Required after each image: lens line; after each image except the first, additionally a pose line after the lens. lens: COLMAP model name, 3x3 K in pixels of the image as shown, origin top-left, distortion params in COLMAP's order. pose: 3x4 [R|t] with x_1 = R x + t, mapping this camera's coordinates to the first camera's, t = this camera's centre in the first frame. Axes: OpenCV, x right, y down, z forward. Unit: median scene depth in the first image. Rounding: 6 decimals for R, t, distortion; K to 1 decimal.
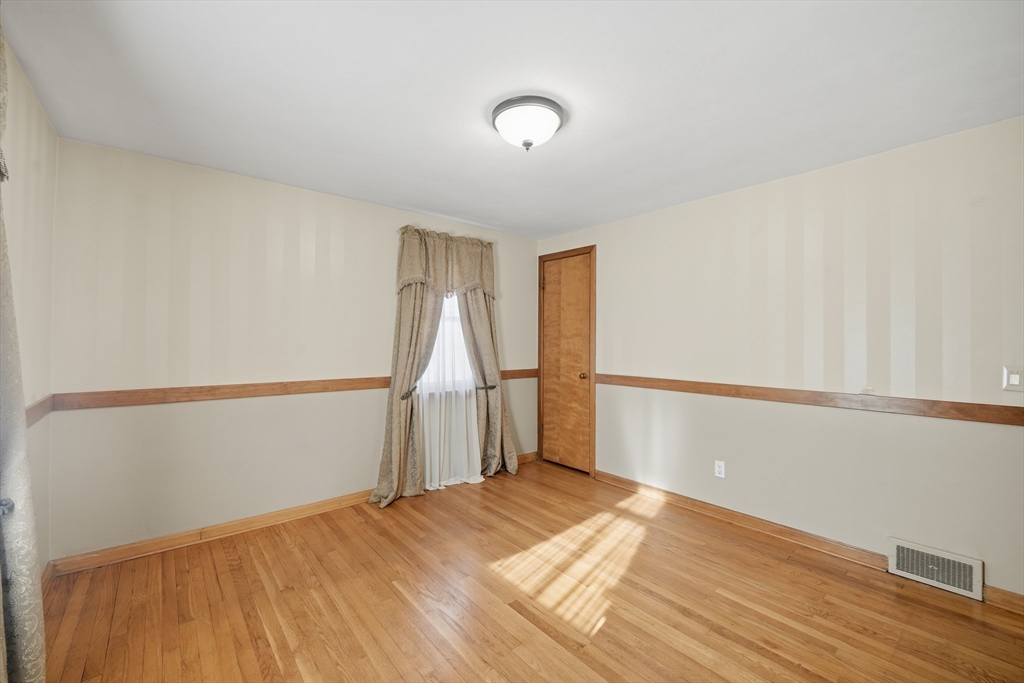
lens RADIAL K [[422.9, 0, 493.6], [0, 422.9, 338.7], [0, 0, 1]] dist [-0.002086, -0.000525]
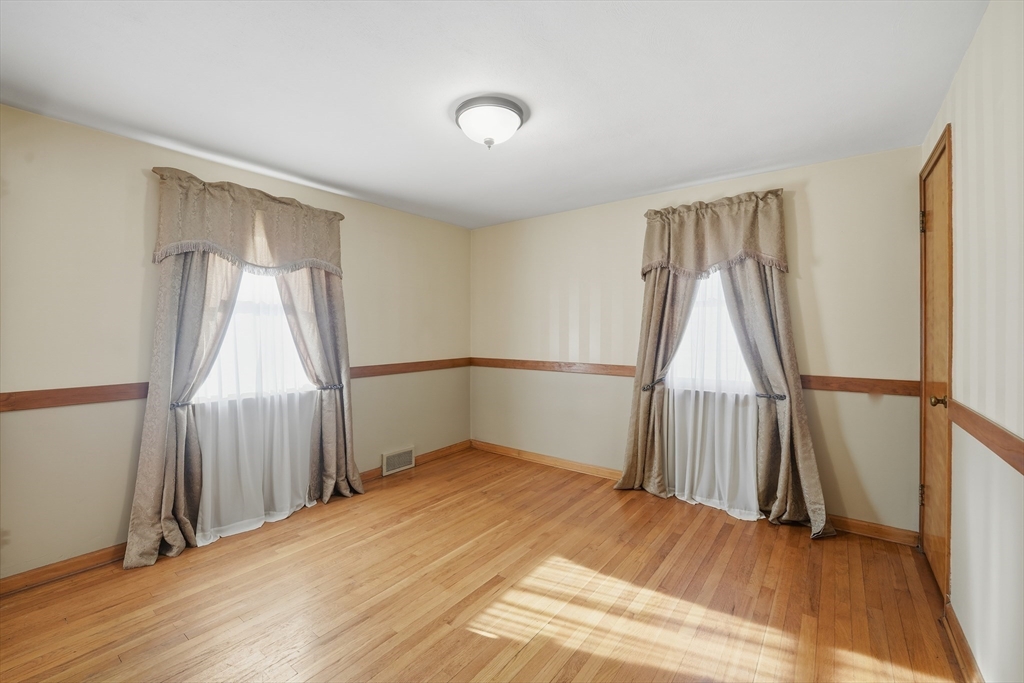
lens RADIAL K [[421.8, 0, 510.9], [0, 421.8, 332.8], [0, 0, 1]] dist [-0.000654, -0.000698]
pose [[0.241830, 0.002453, -0.970316, 0.805315], [0.003912, 0.999986, 0.003503, 0.007204], [0.970311, -0.004643, 0.241817, 0.576673]]
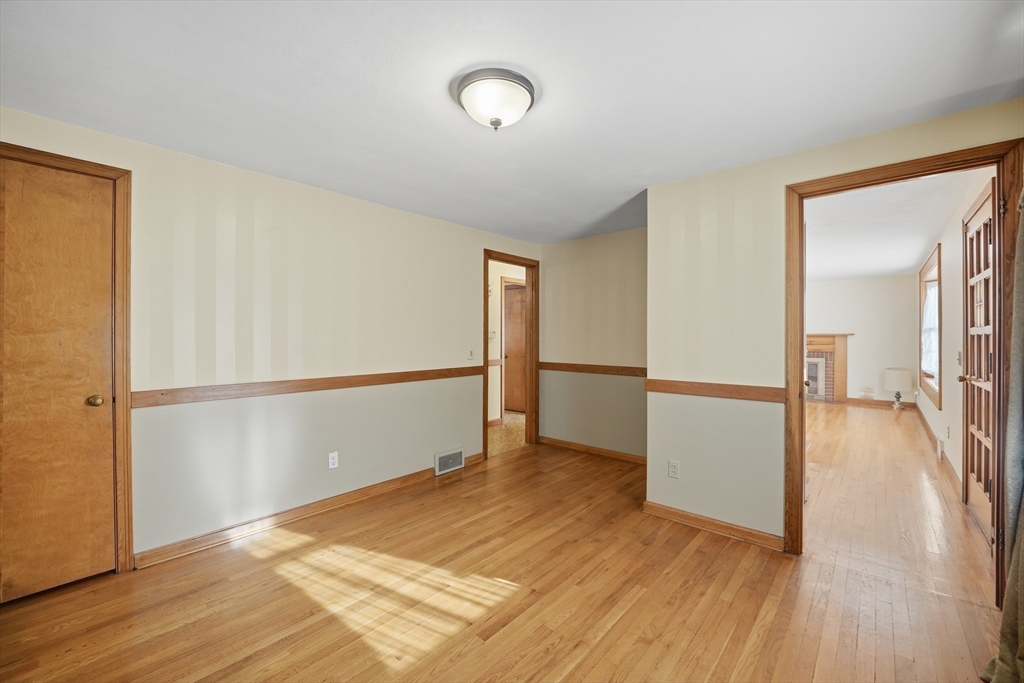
lens RADIAL K [[423.9, 0, 524.3], [0, 423.9, 337.0], [0, 0, 1]] dist [-0.002678, -0.000543]
pose [[-0.196146, -0.003998, 0.980567, -0.613979], [-0.001951, 0.999991, 0.003687, 0.004400], [-0.980573, -0.001190, -0.196152, 0.812221]]
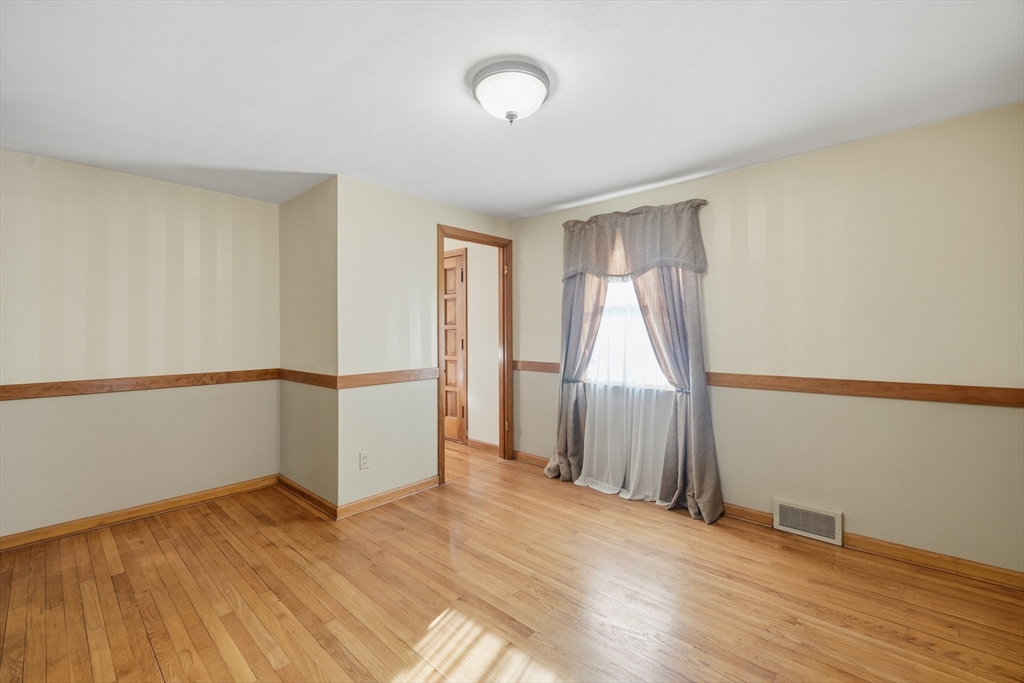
lens RADIAL K [[421.8, 0, 510.9], [0, 421.8, 332.8], [0, 0, 1]] dist [-0.000654, -0.000698]
pose [[-0.984390, 0.000407, -0.175999, 0.175958], [0.000278, 1.000000, 0.000756, 0.009883], [0.175999, 0.000696, -0.984390, 1.372450]]
